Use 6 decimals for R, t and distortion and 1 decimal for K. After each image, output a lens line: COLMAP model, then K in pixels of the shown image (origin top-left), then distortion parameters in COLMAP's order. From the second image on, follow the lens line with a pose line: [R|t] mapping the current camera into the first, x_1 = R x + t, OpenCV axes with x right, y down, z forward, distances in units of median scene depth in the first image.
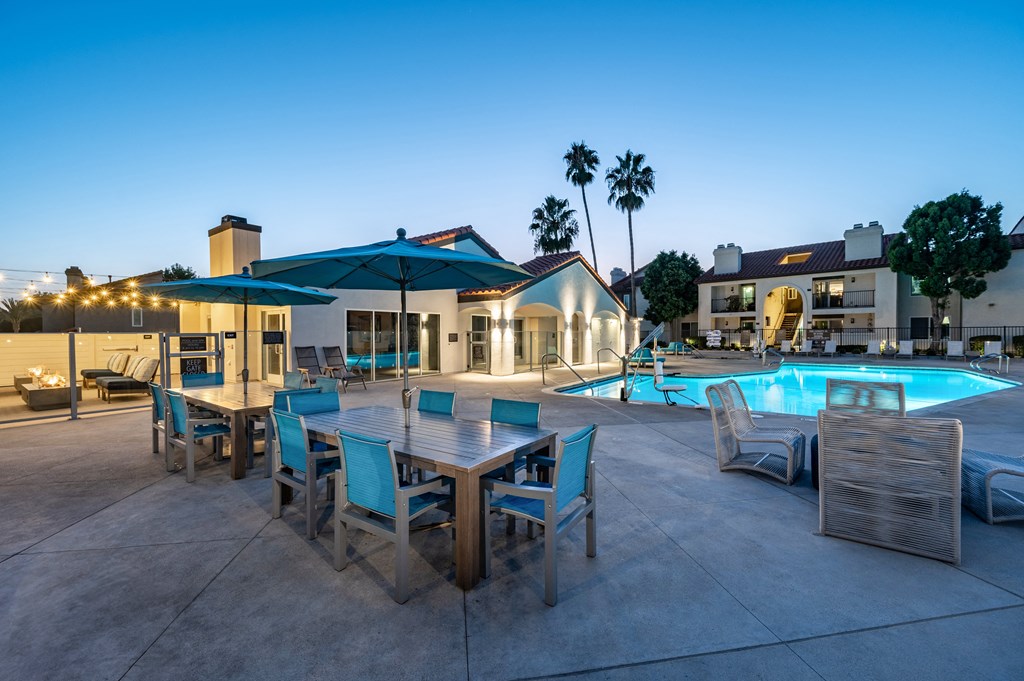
lens RADIAL K [[399.9, 0, 515.0], [0, 399.9, 340.6], [0, 0, 1]] dist [-0.004071, -0.000445]
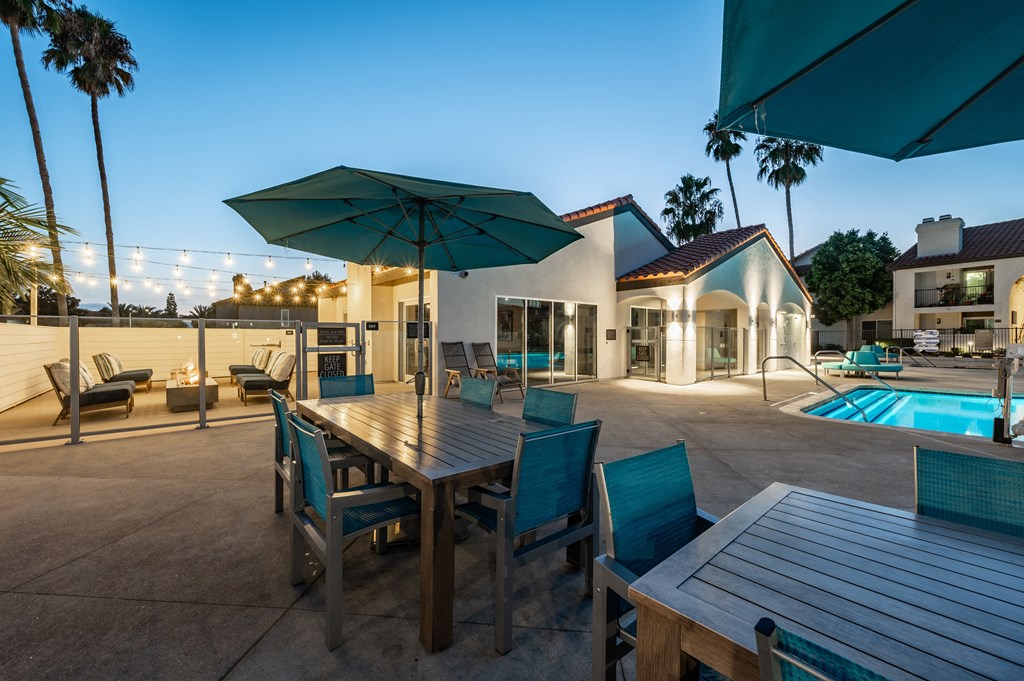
lens RADIAL K [[399.9, 0, 516.0], [0, 399.9, 336.6], [0, 0, 1]] dist [-0.004071, -0.000445]
pose [[0.971861, 0.004903, -0.235505, -0.148471], [-0.008916, 0.999833, -0.015977, 0.010845], [0.235388, 0.017627, 0.971742, 0.176355]]
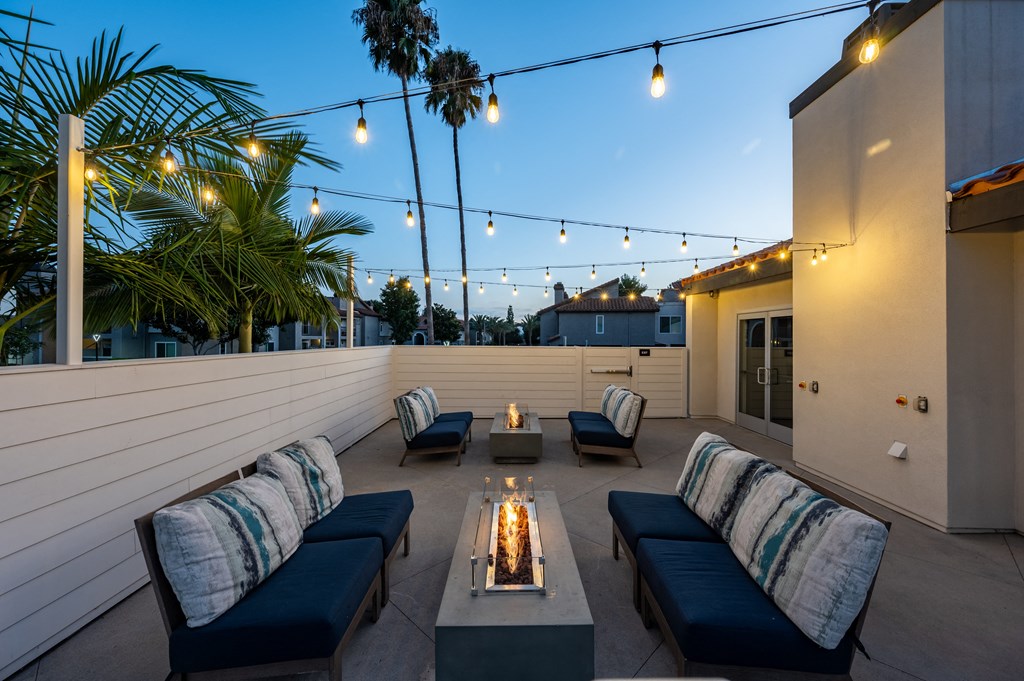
lens RADIAL K [[399.9, 0, 511.6], [0, 399.9, 338.5], [0, 0, 1]] dist [-0.004071, -0.000445]
pose [[0.581410, 0.016696, -0.813440, -0.597172], [-0.039834, 0.999175, -0.007964, -0.019079], [0.812635, 0.037033, 0.581595, 0.537362]]
